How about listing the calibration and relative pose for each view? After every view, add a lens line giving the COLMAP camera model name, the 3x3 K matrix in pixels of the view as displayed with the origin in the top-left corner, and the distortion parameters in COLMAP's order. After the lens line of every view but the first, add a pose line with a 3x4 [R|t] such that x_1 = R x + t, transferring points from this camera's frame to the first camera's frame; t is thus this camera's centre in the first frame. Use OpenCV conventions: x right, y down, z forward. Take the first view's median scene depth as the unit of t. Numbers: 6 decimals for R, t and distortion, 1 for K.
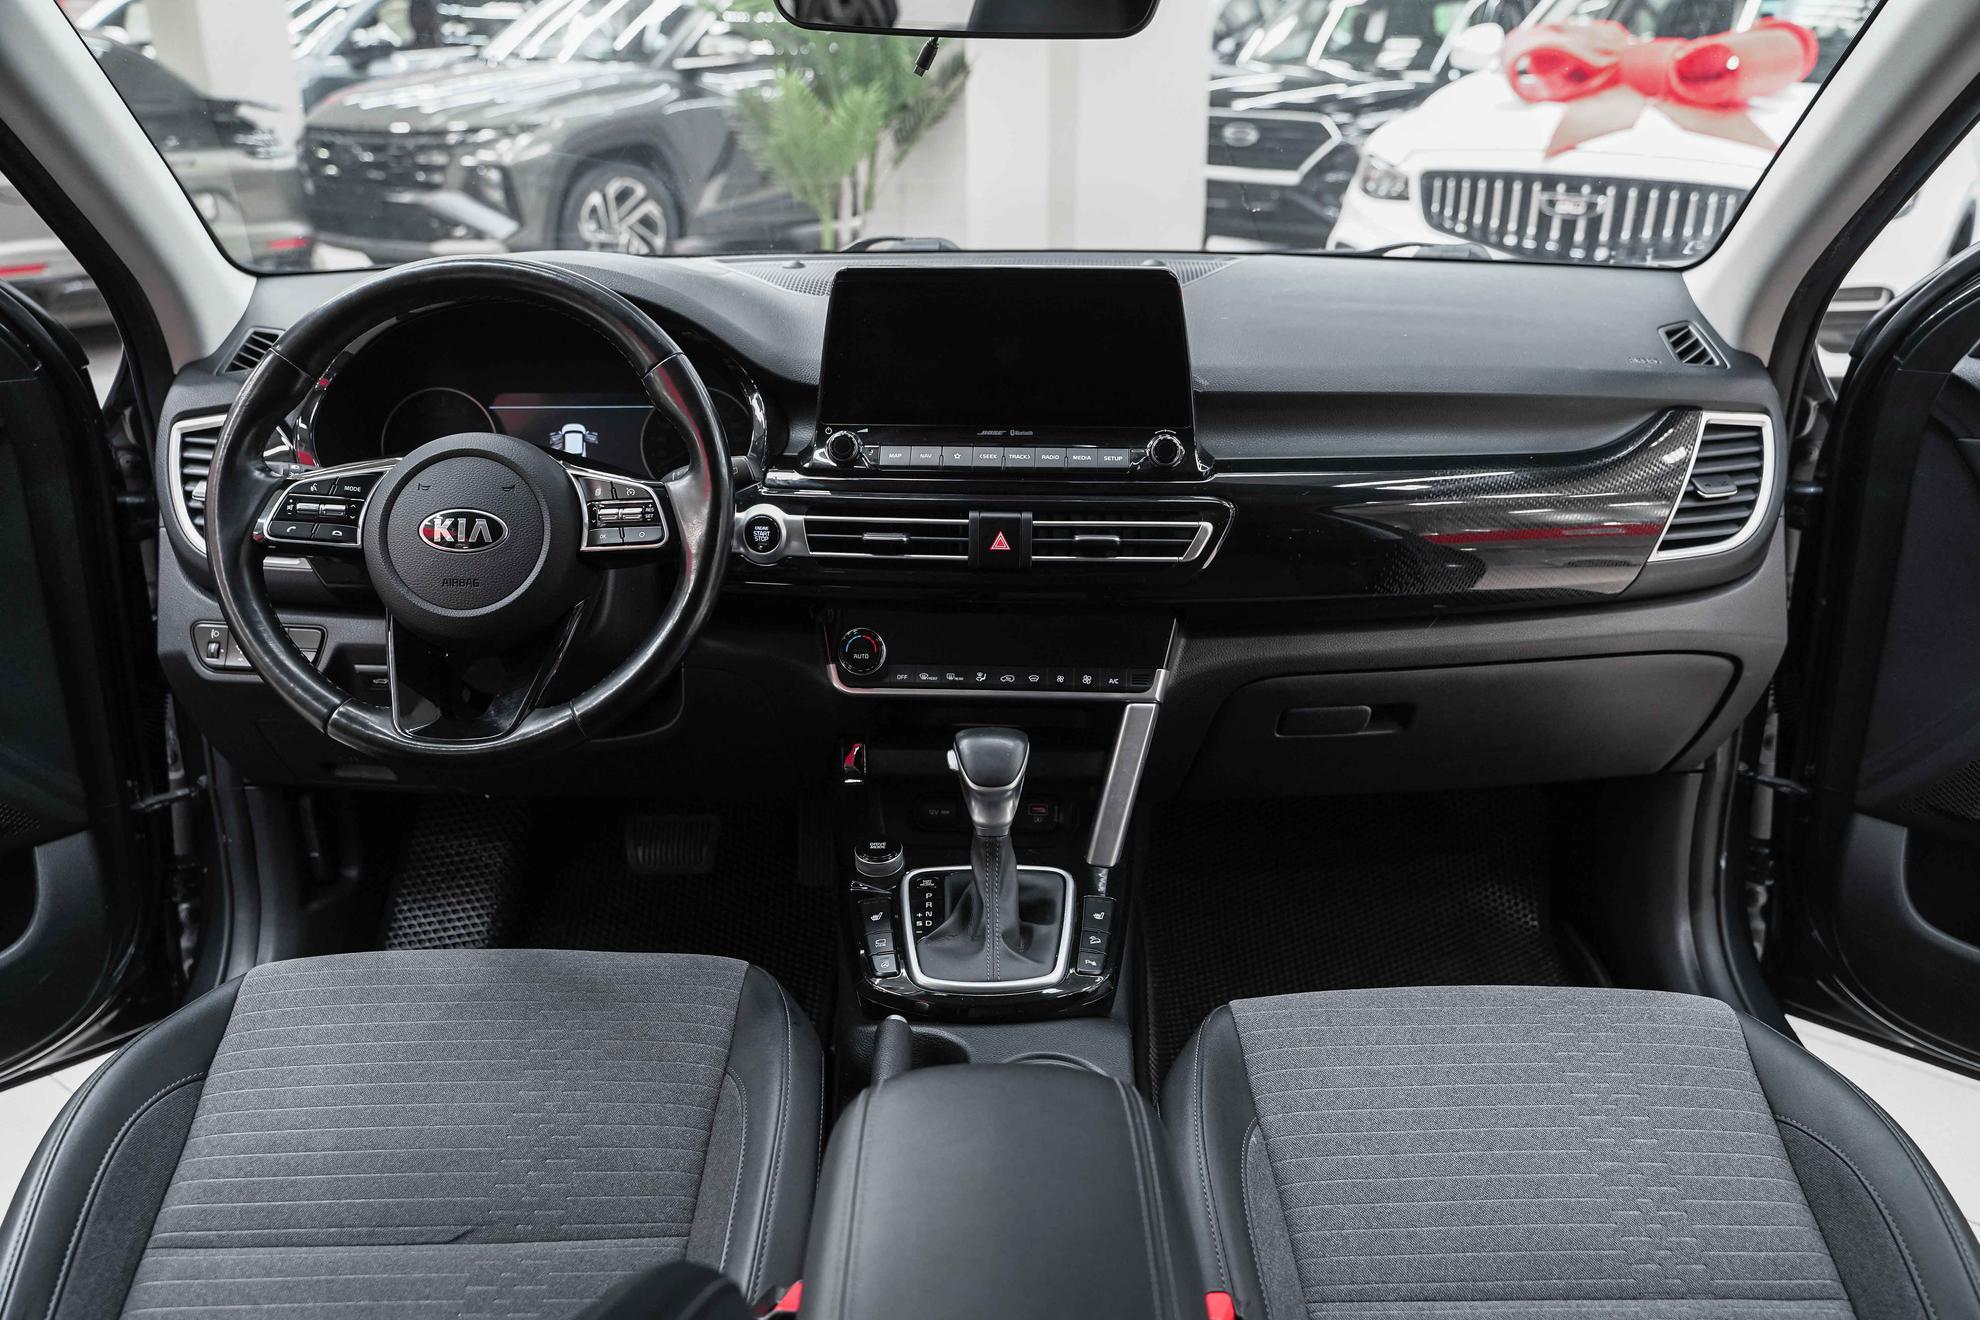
lens RADIAL K [[1599.4, 0, 990.0], [0, 1599.4, 660.0], [0, 0, 1]] dist [-0.031639, 0.012100]
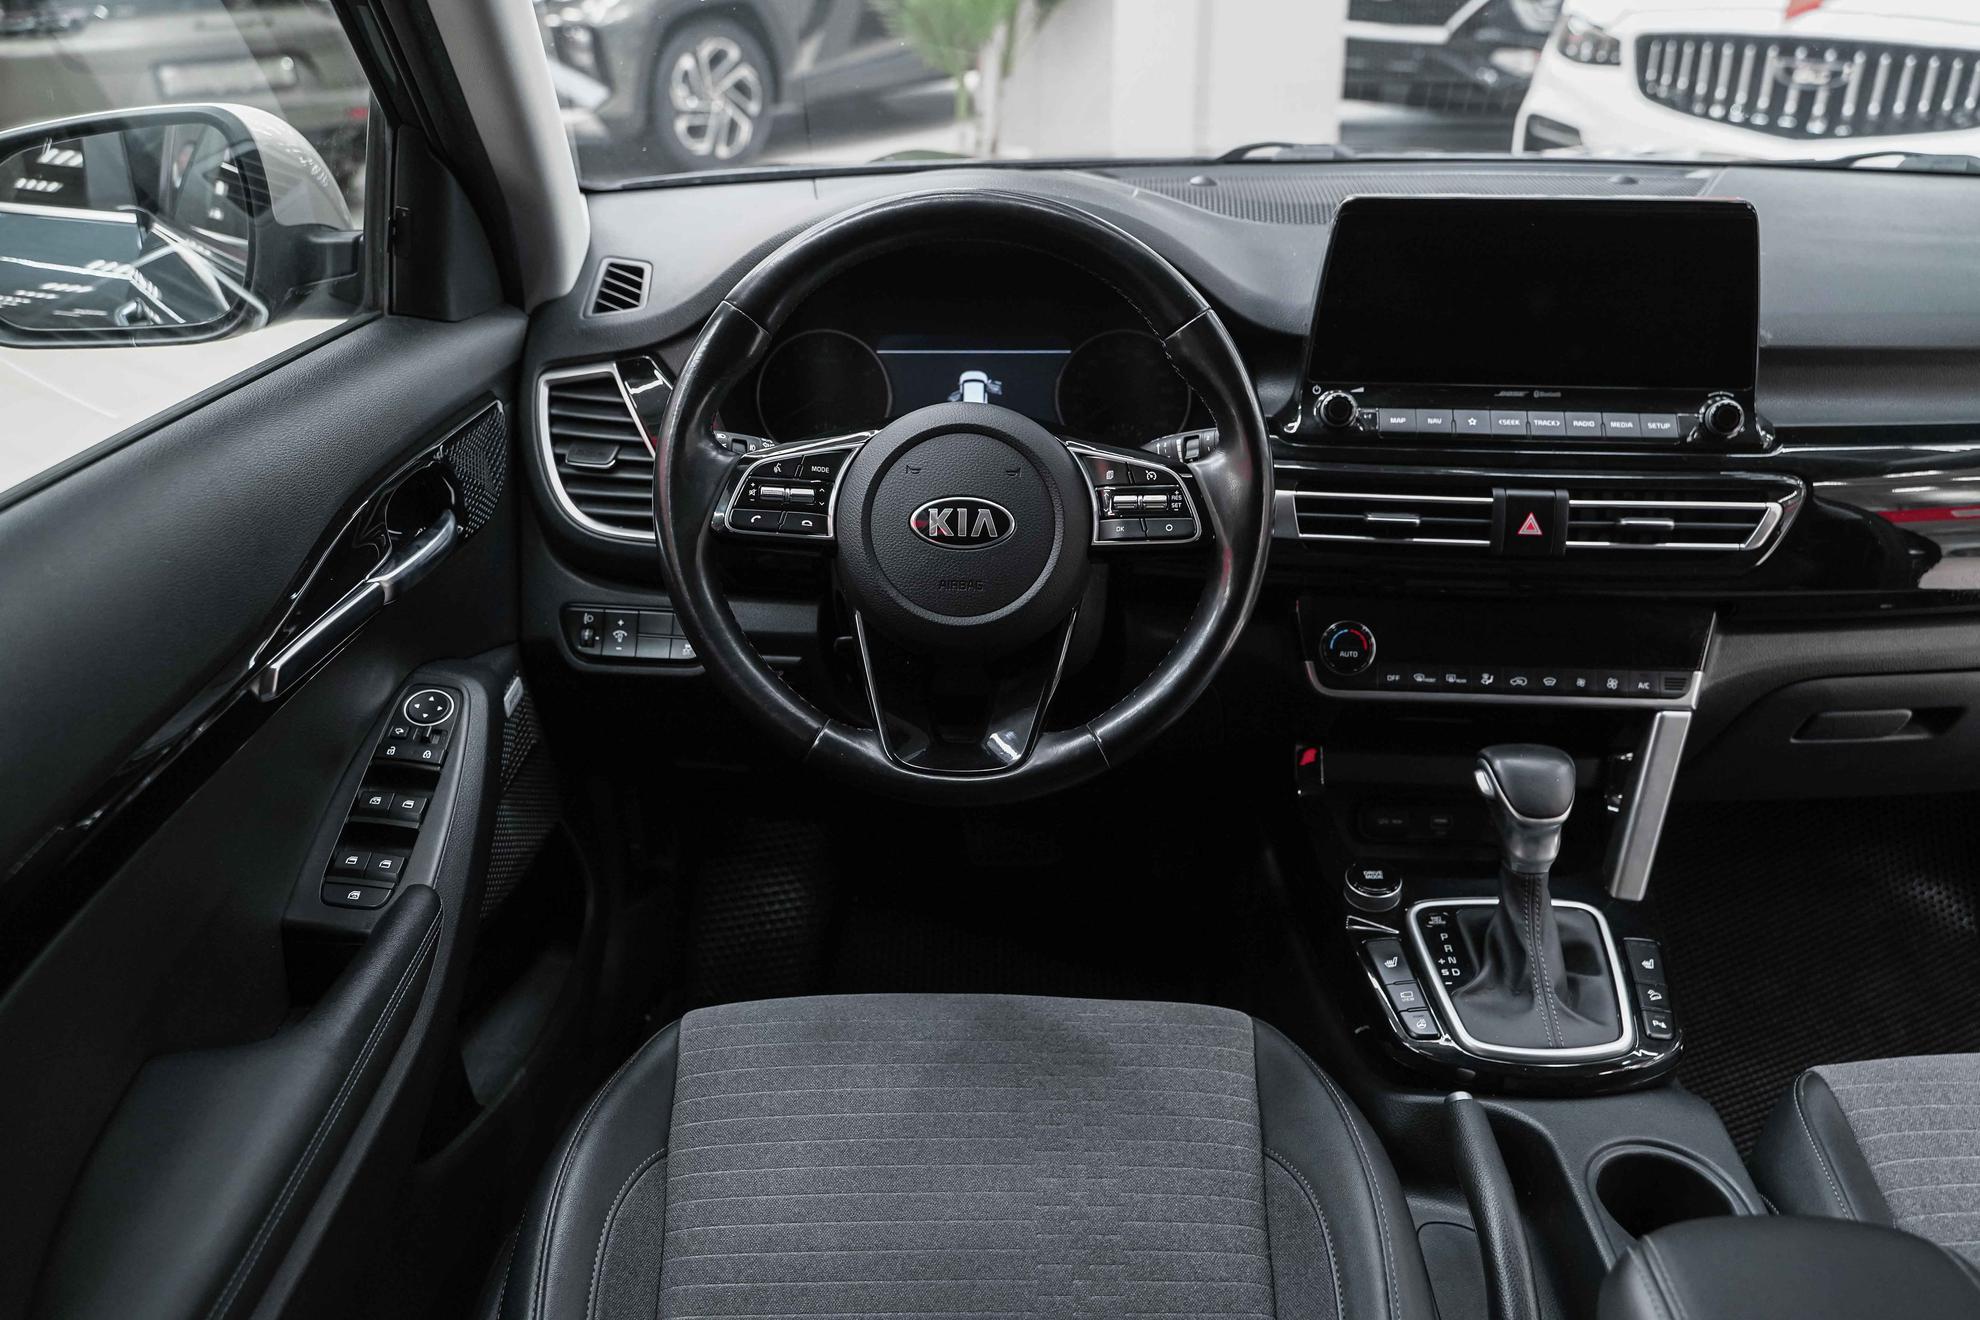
lens RADIAL K [[1681.2, 0, 990.0], [0, 1681.2, 660.0], [0, 0, 1]] dist [-0.015709, -0.020128]
pose [[0.999334, 0.008783, -0.035421, -0.248647], [-0.006441, 0.997819, 0.065689, -0.058945], [0.035921, -0.065417, 0.997211, 0.093647]]
